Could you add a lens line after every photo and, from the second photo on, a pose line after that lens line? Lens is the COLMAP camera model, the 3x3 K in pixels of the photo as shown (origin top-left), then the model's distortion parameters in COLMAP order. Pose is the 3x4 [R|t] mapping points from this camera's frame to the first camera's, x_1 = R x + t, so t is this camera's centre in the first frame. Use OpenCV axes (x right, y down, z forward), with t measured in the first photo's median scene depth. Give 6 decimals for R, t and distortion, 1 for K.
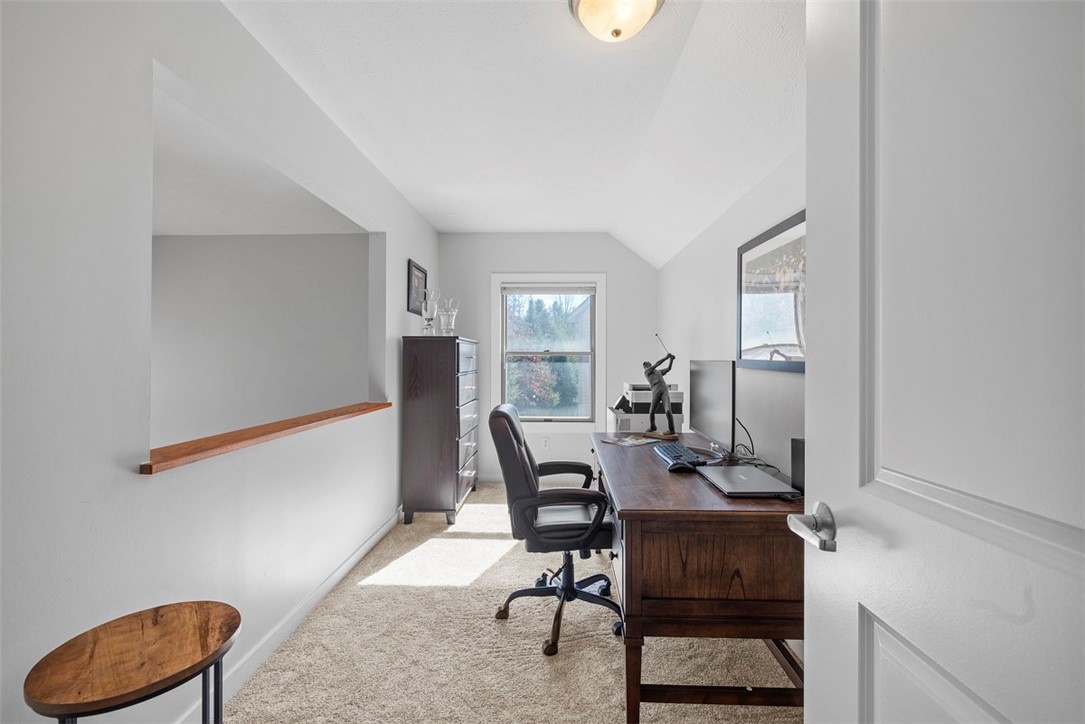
lens RADIAL K [[452.8, 0, 543.6], [0, 452.8, 360.8], [0, 0, 1]] dist [0.000633, 0.000029]
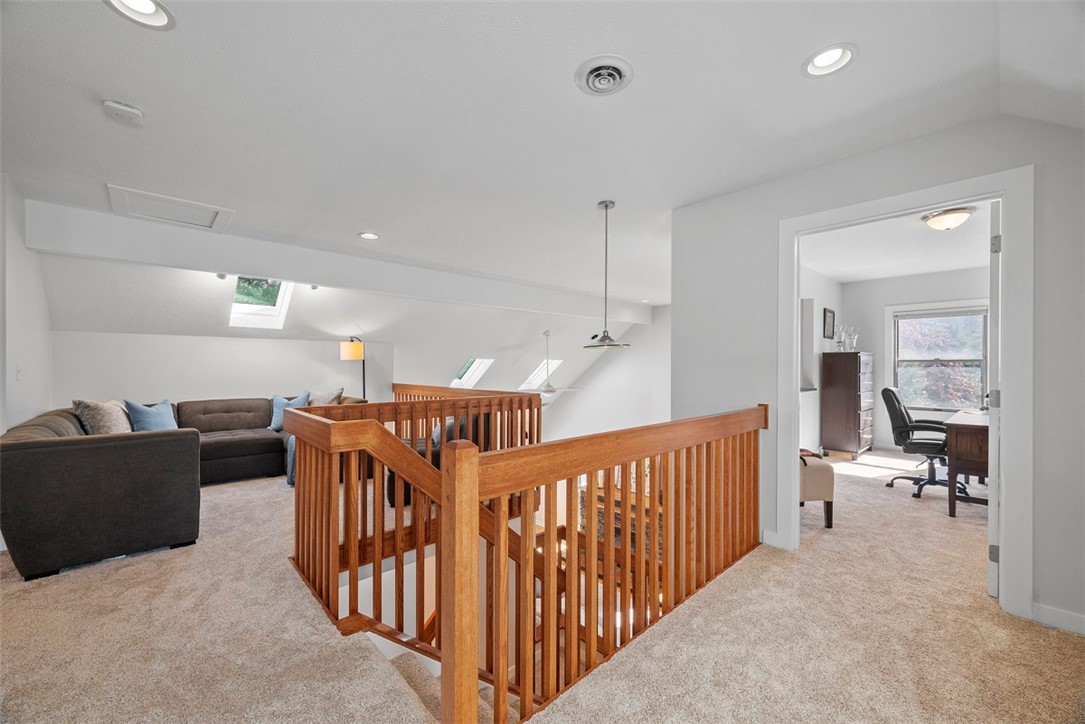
lens RADIAL K [[427.9, 0, 541.9], [0, 427.9, 368.7], [0, 0, 1]] dist [-0.004436, -0.000101]
pose [[0.698326, 0.001795, -0.715777, 0.117471], [0.001492, 0.999991, 0.003963, 0.000745], [0.715778, -0.003835, 0.698317, -0.913981]]
